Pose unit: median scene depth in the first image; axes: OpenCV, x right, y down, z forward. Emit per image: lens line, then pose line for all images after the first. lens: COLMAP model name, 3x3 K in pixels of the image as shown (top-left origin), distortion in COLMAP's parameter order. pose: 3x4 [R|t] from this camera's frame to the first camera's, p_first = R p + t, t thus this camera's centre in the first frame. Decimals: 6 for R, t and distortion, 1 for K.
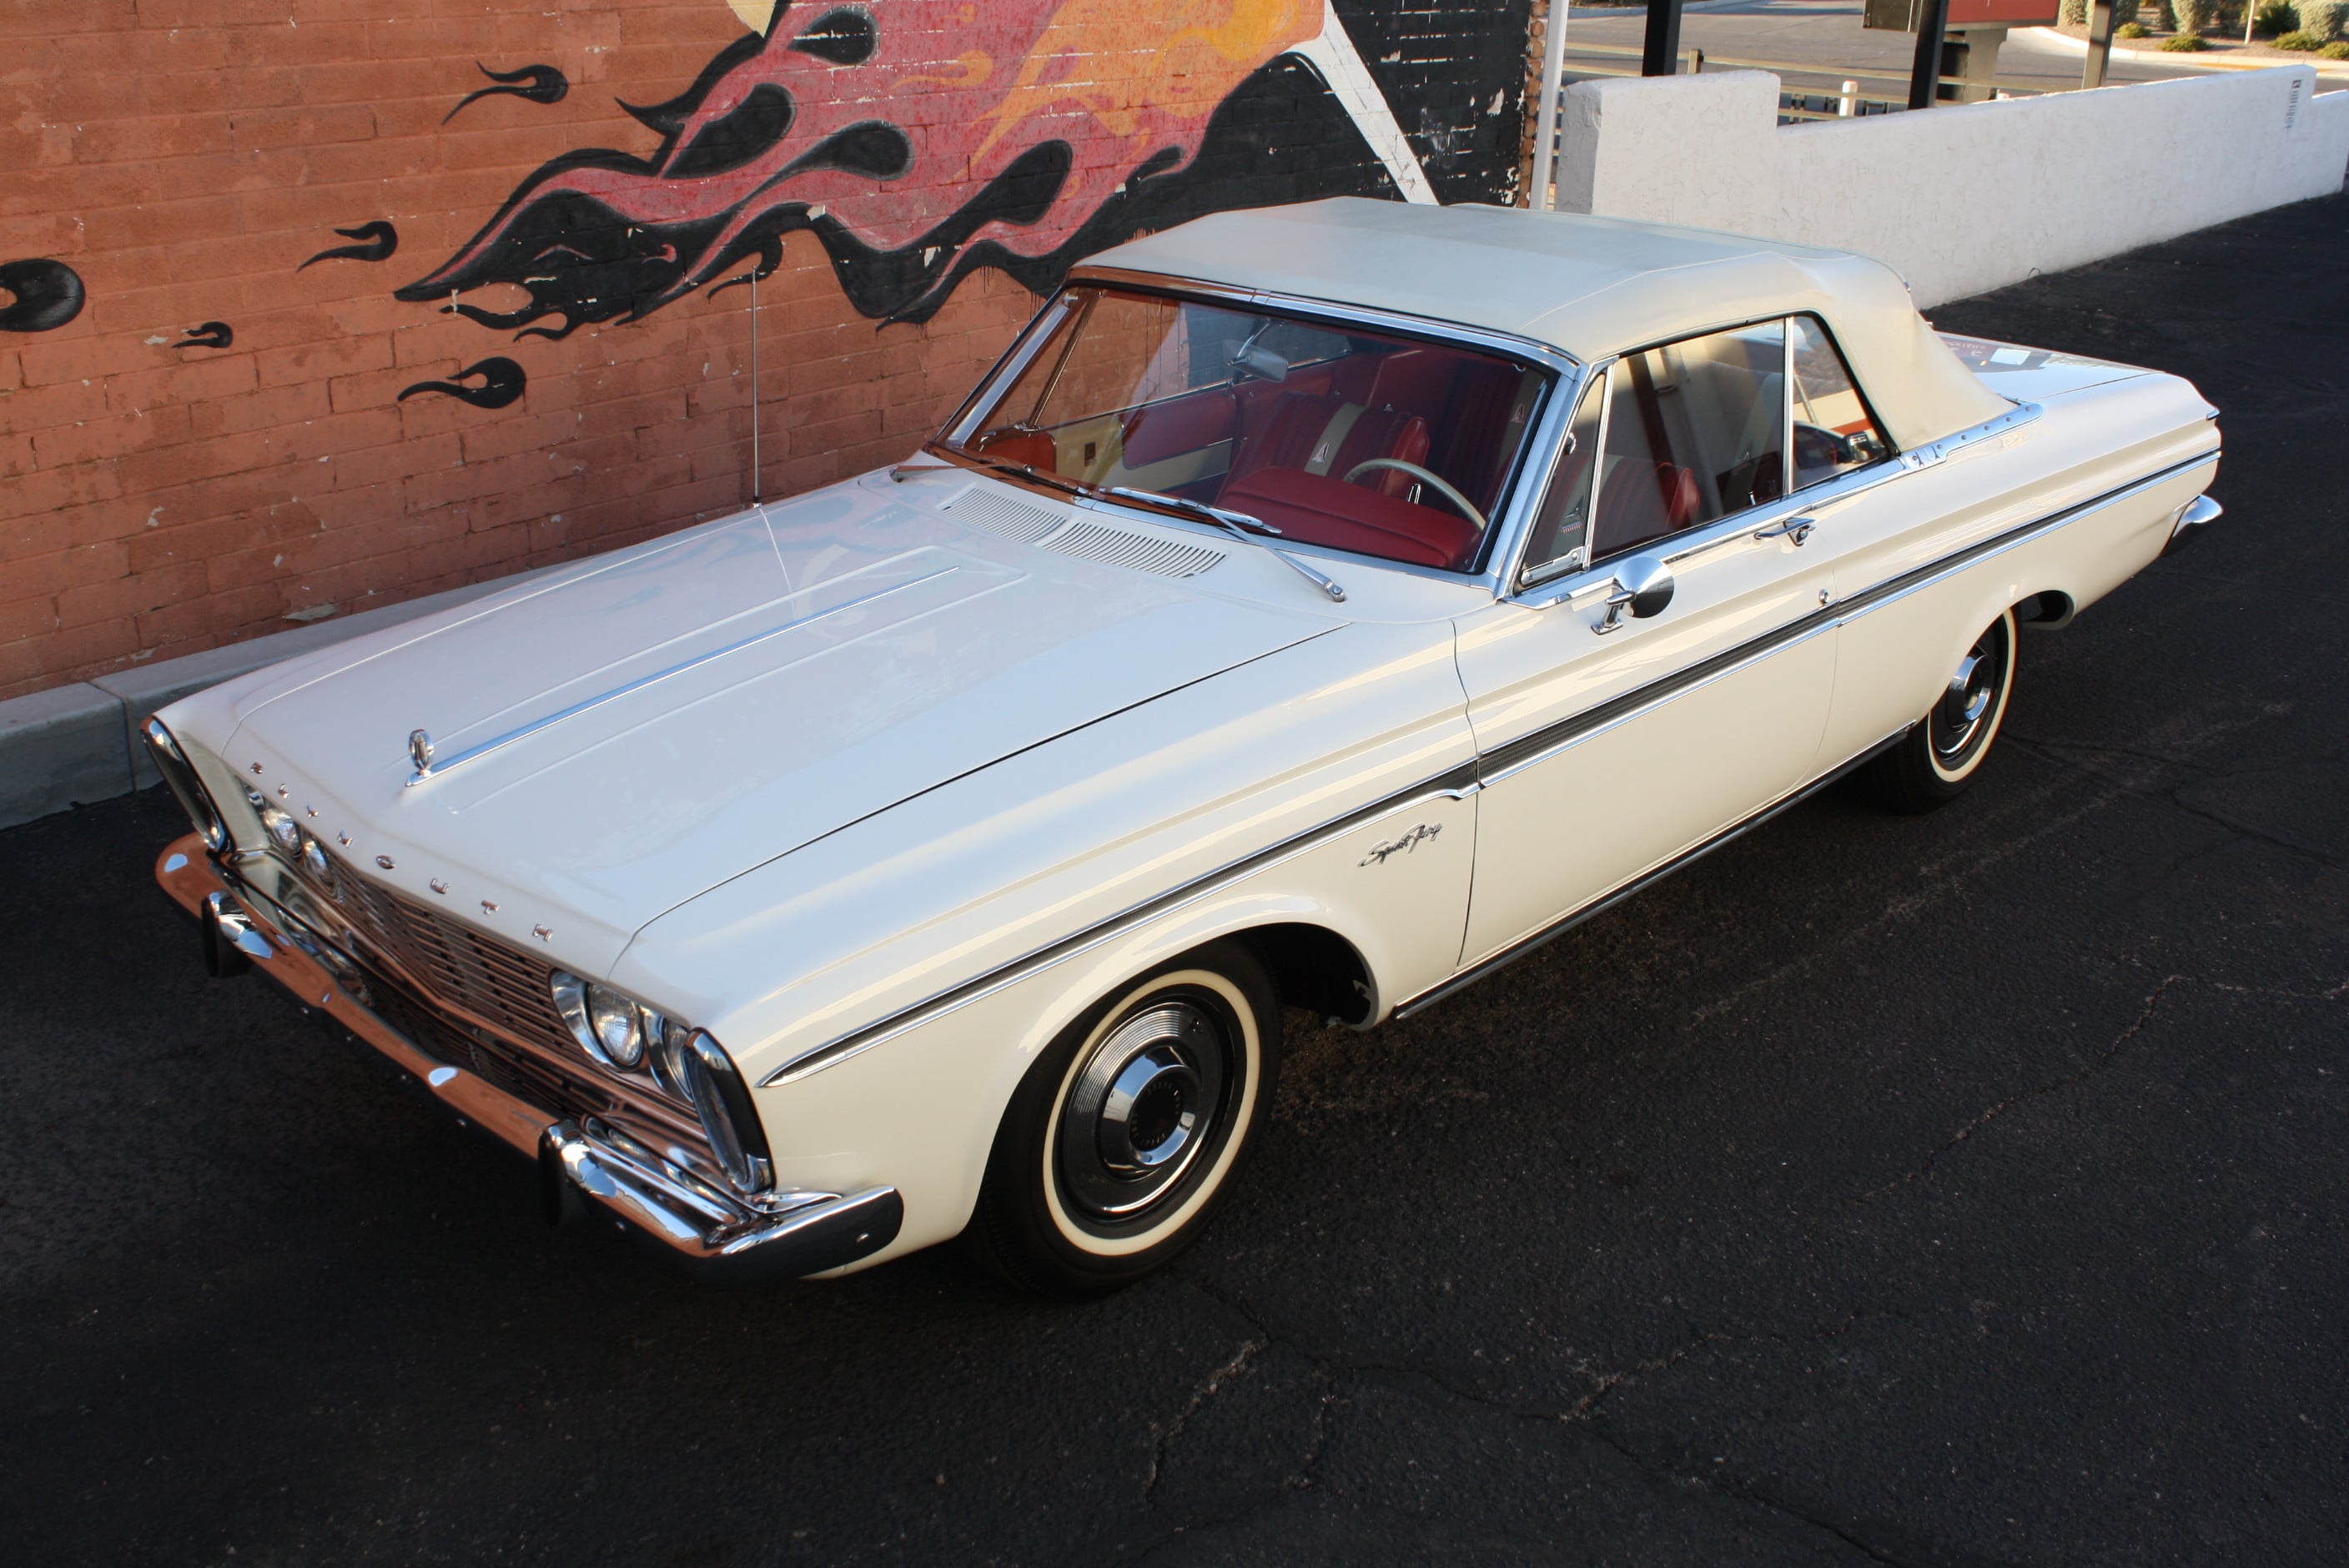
lens RADIAL K [[2261.3, 0, 1189.2], [0, 2261.3, 770.8], [0, 0, 1]] dist [-0.139847, 0.150344]
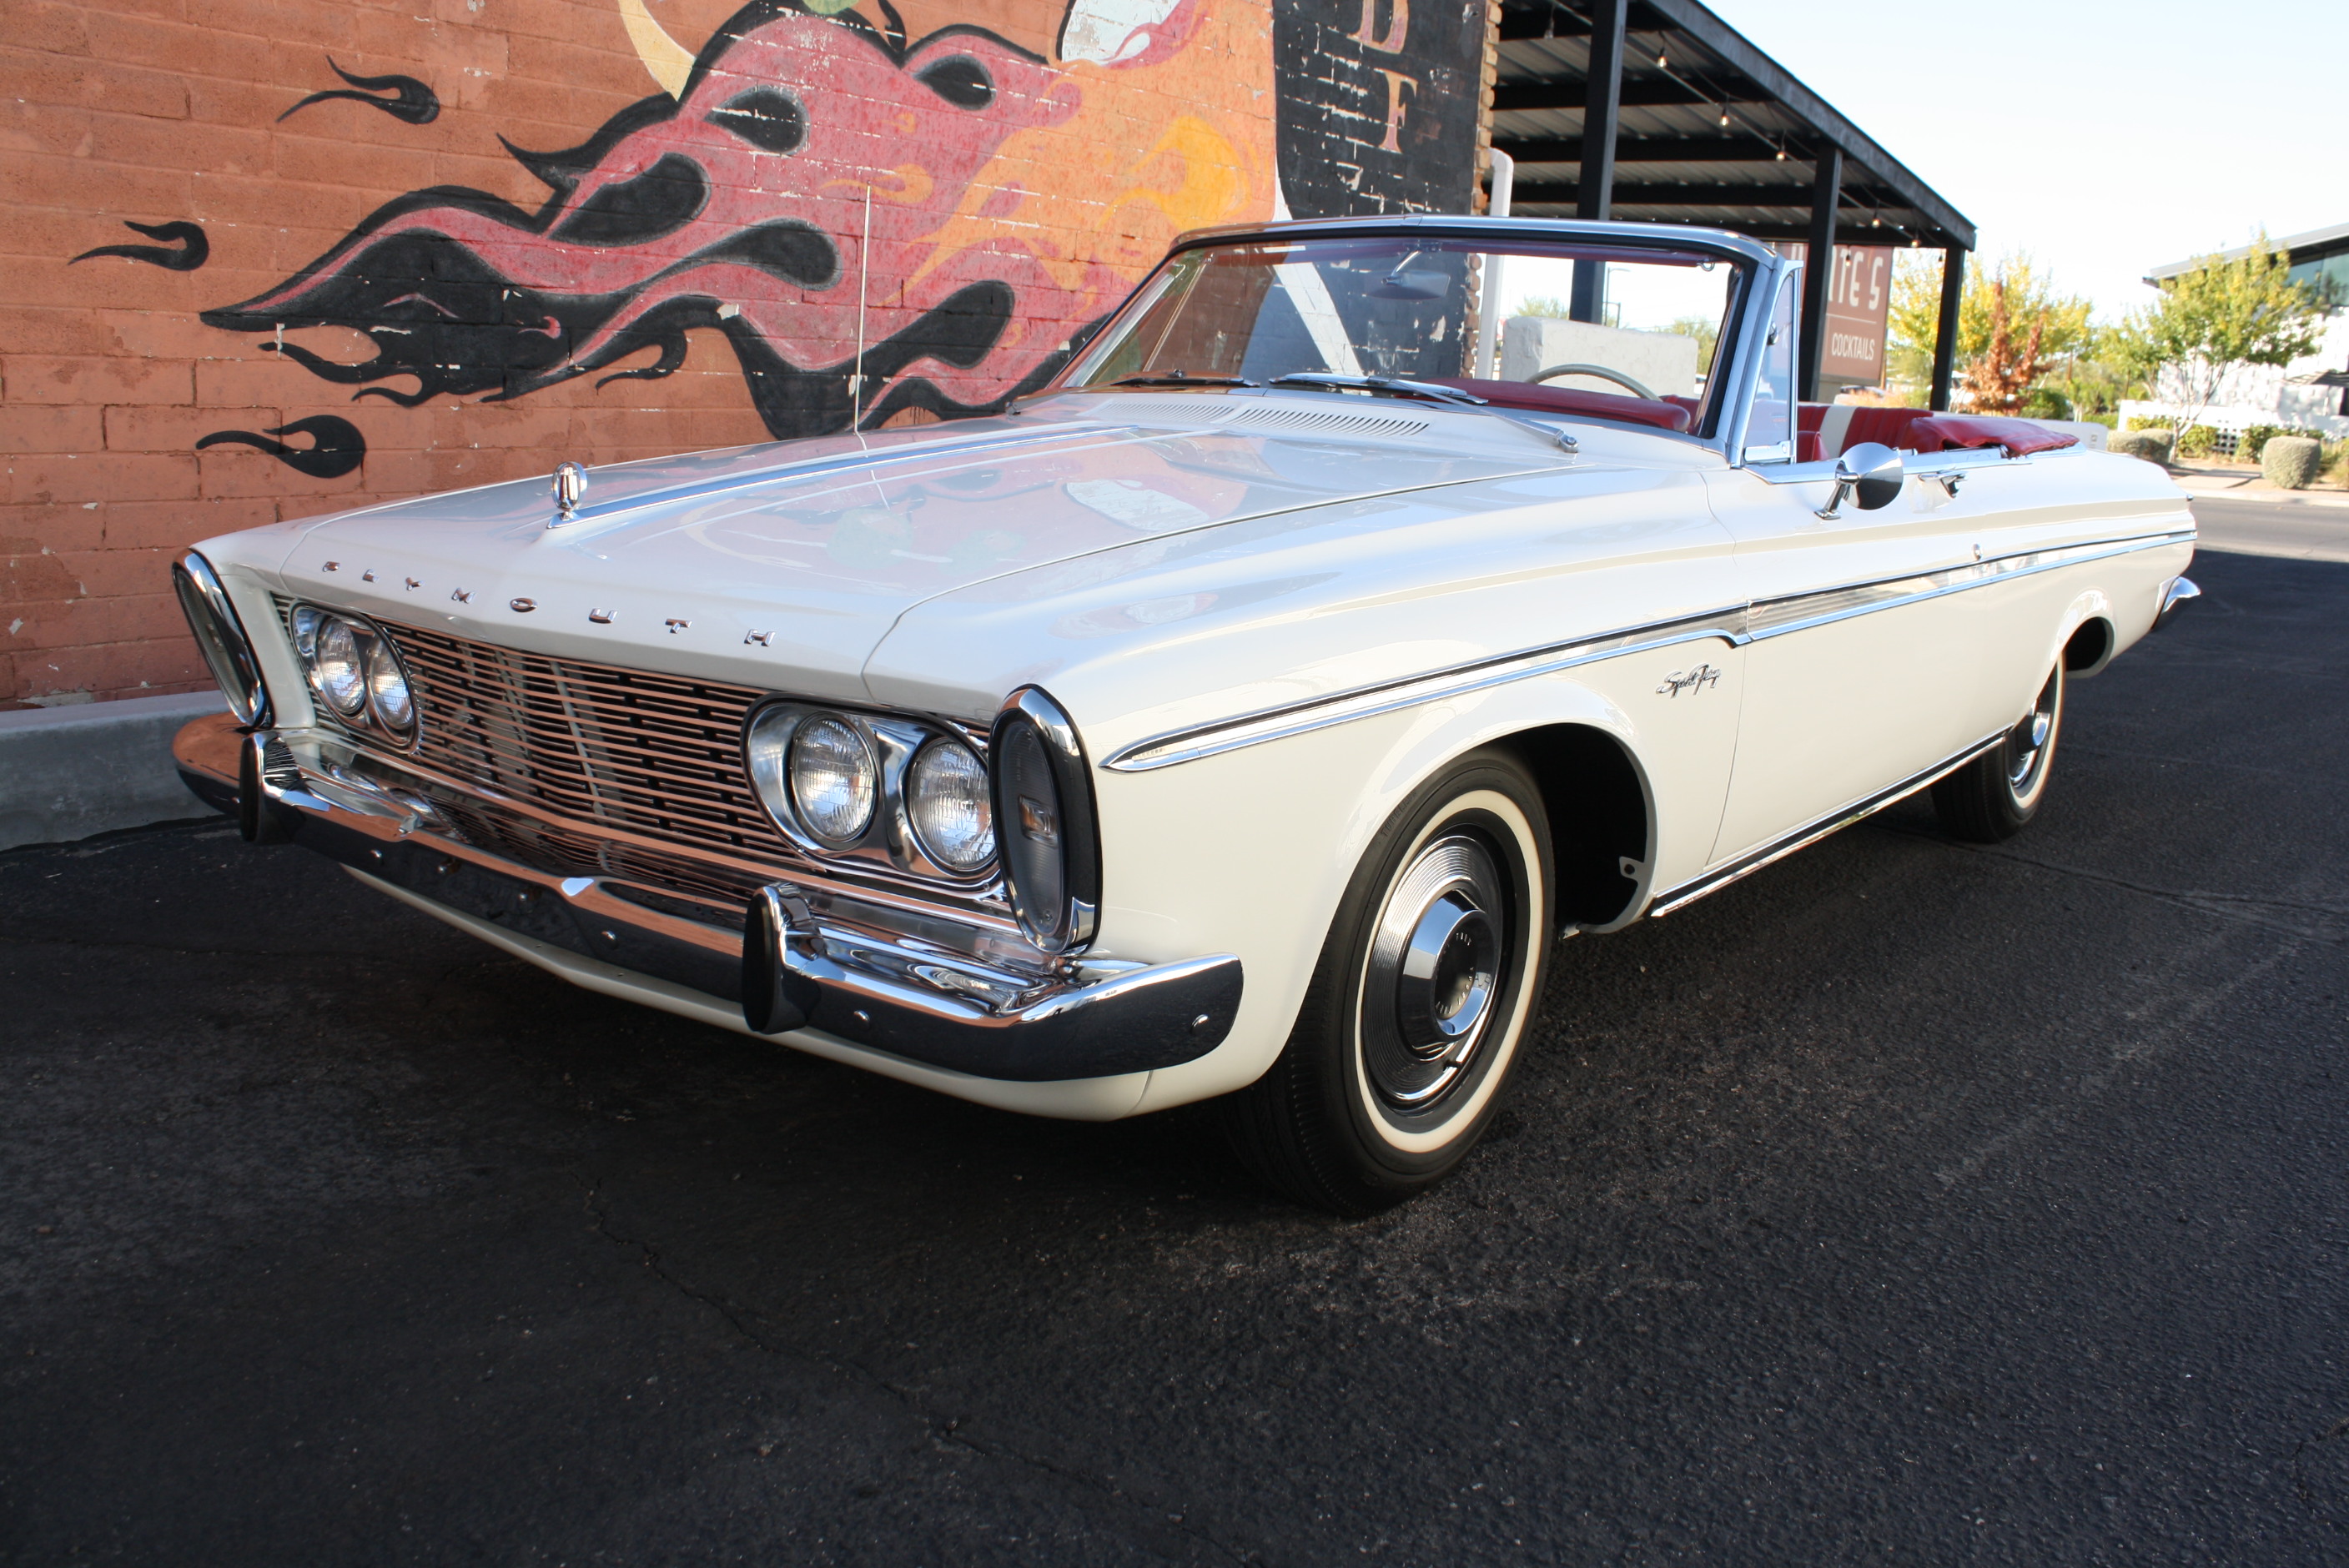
lens RADIAL K [[1982.1, 0, 1201.8], [0, 1982.1, 772.9], [0, 0, 1]] dist [-0.162773, 0.142298]
pose [[0.997492, 0.015581, 0.069042, -0.034351], [-0.003584, 0.985337, -0.170581, 0.063495], [-0.070687, 0.169905, 0.982922, 0.290328]]
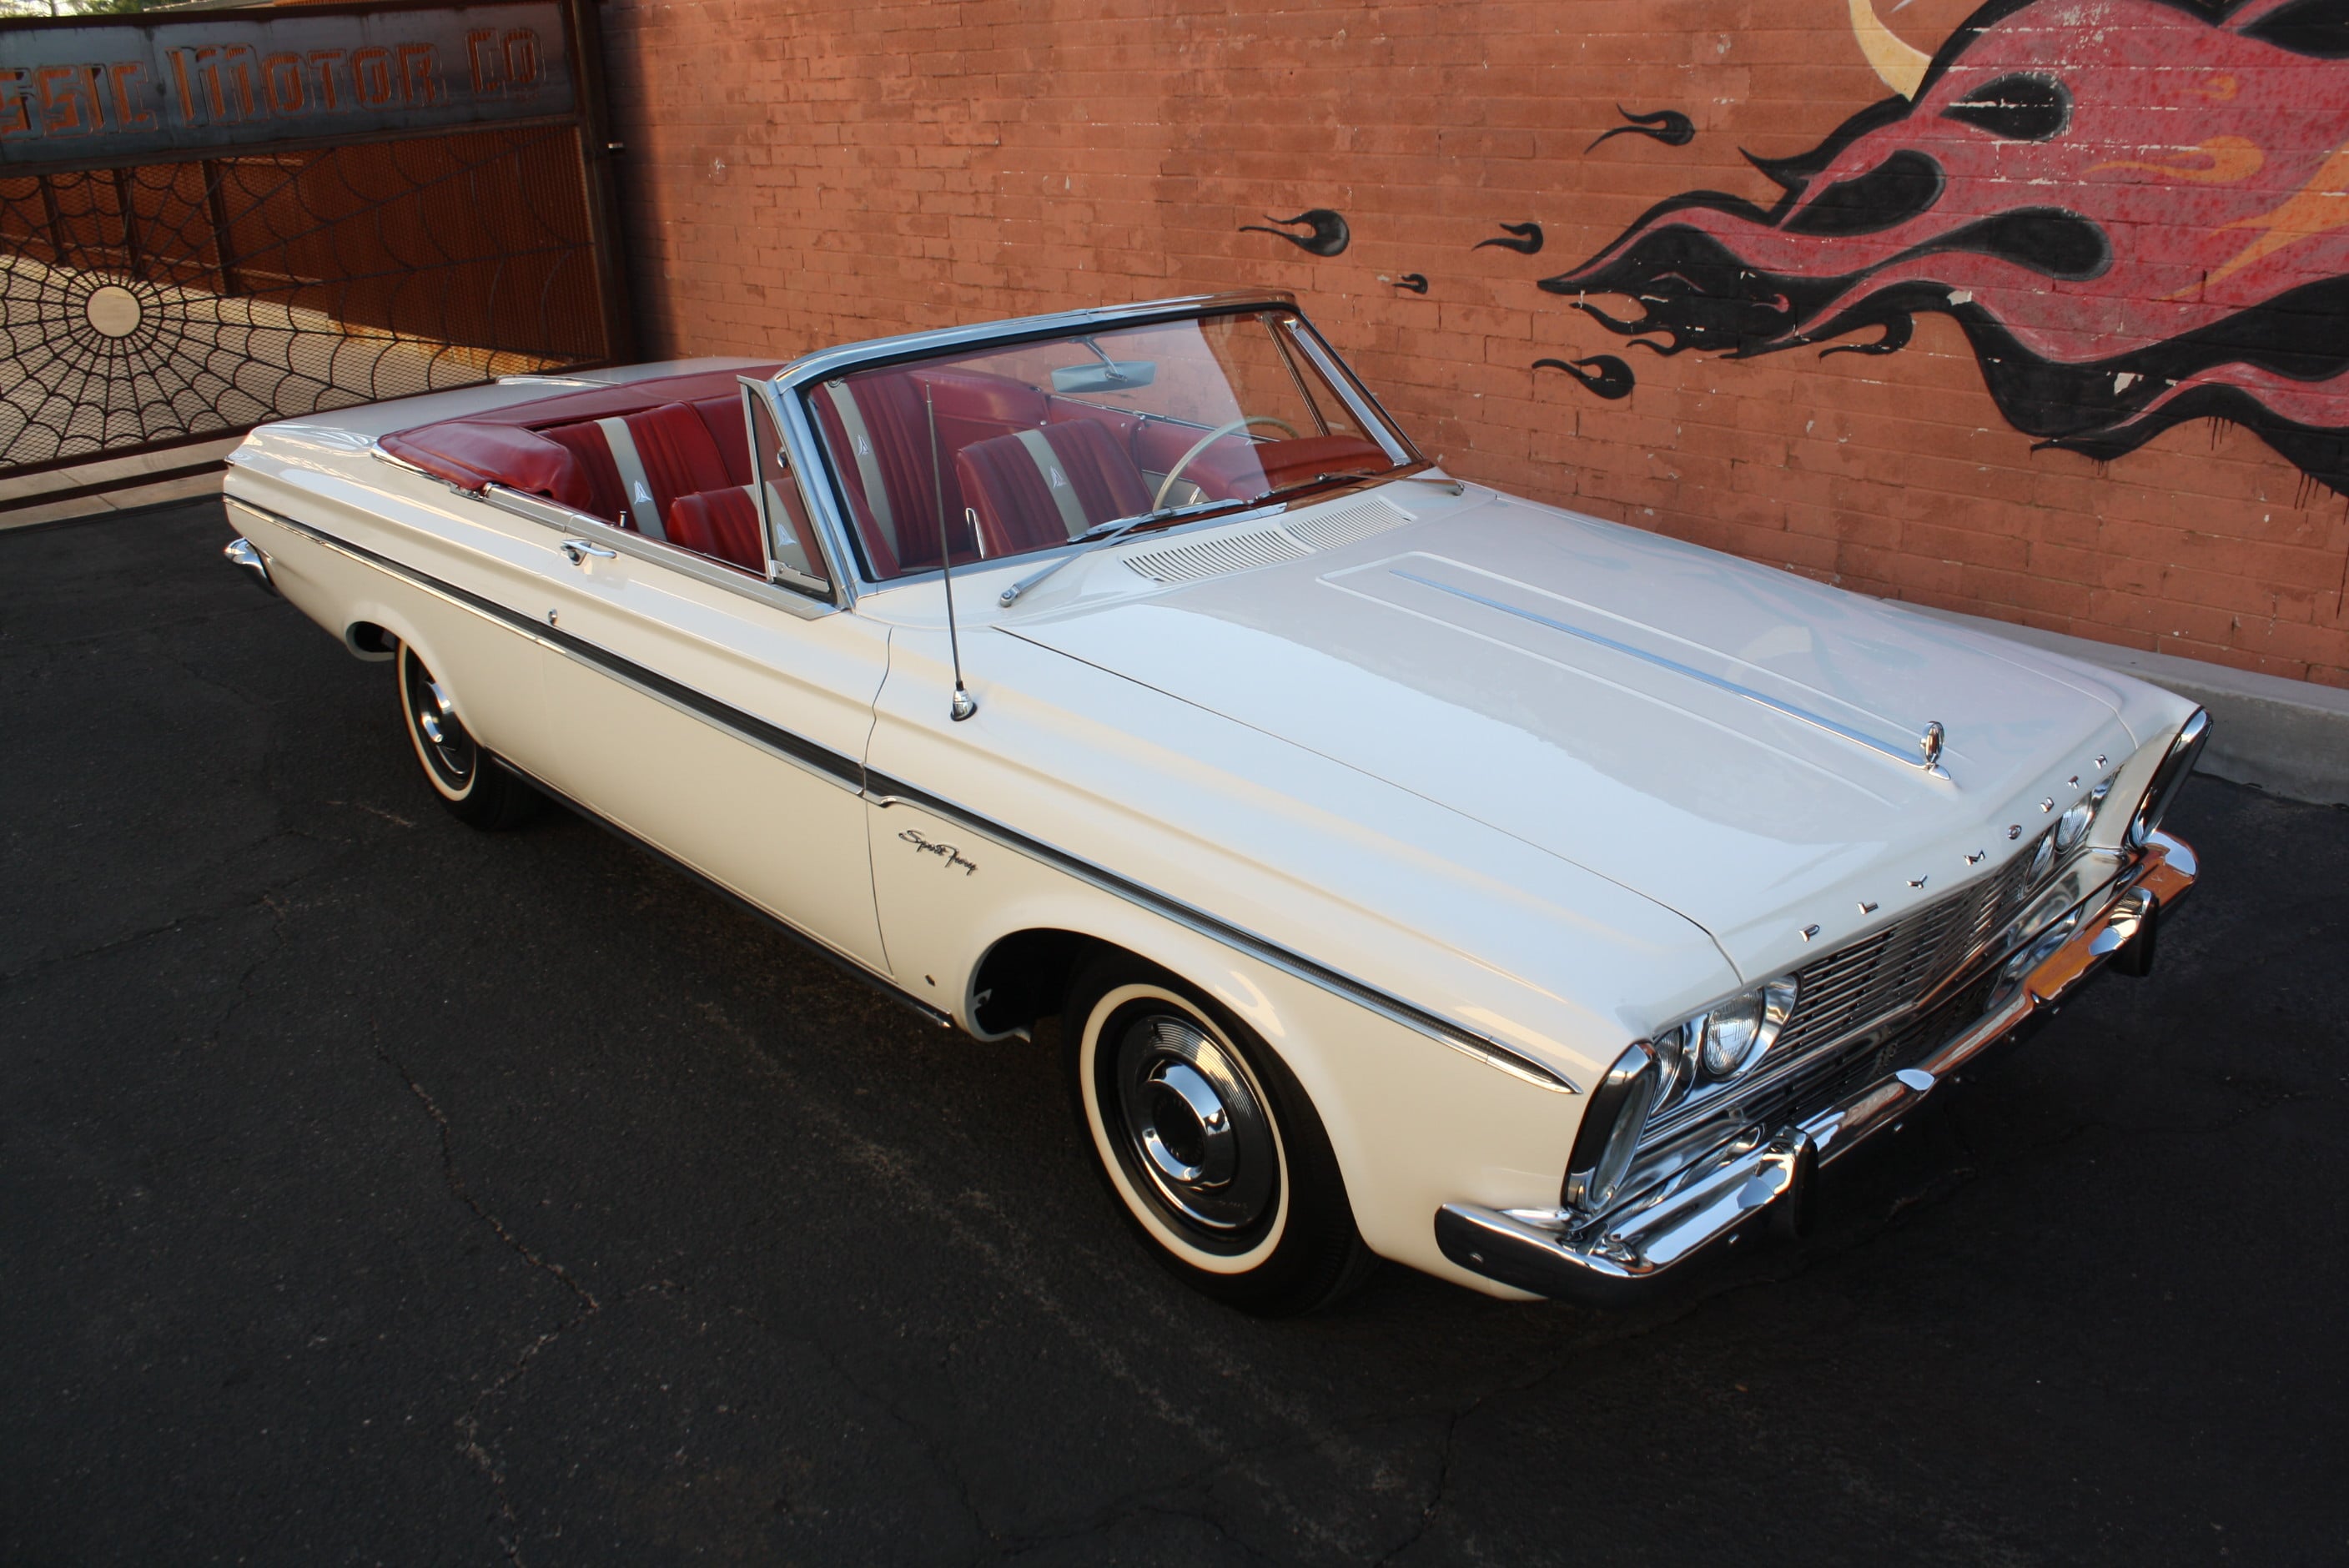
lens RADIAL K [[2007.9, 0, 1181.0], [0, 2007.9, 785.3], [0, 0, 1]] dist [-0.159580, 0.140086]
pose [[-0.117091, 0.336174, -0.934493, 0.744920], [-0.334795, 0.872523, 0.355831, -0.275525], [0.934988, 0.354528, 0.010384, 0.832503]]
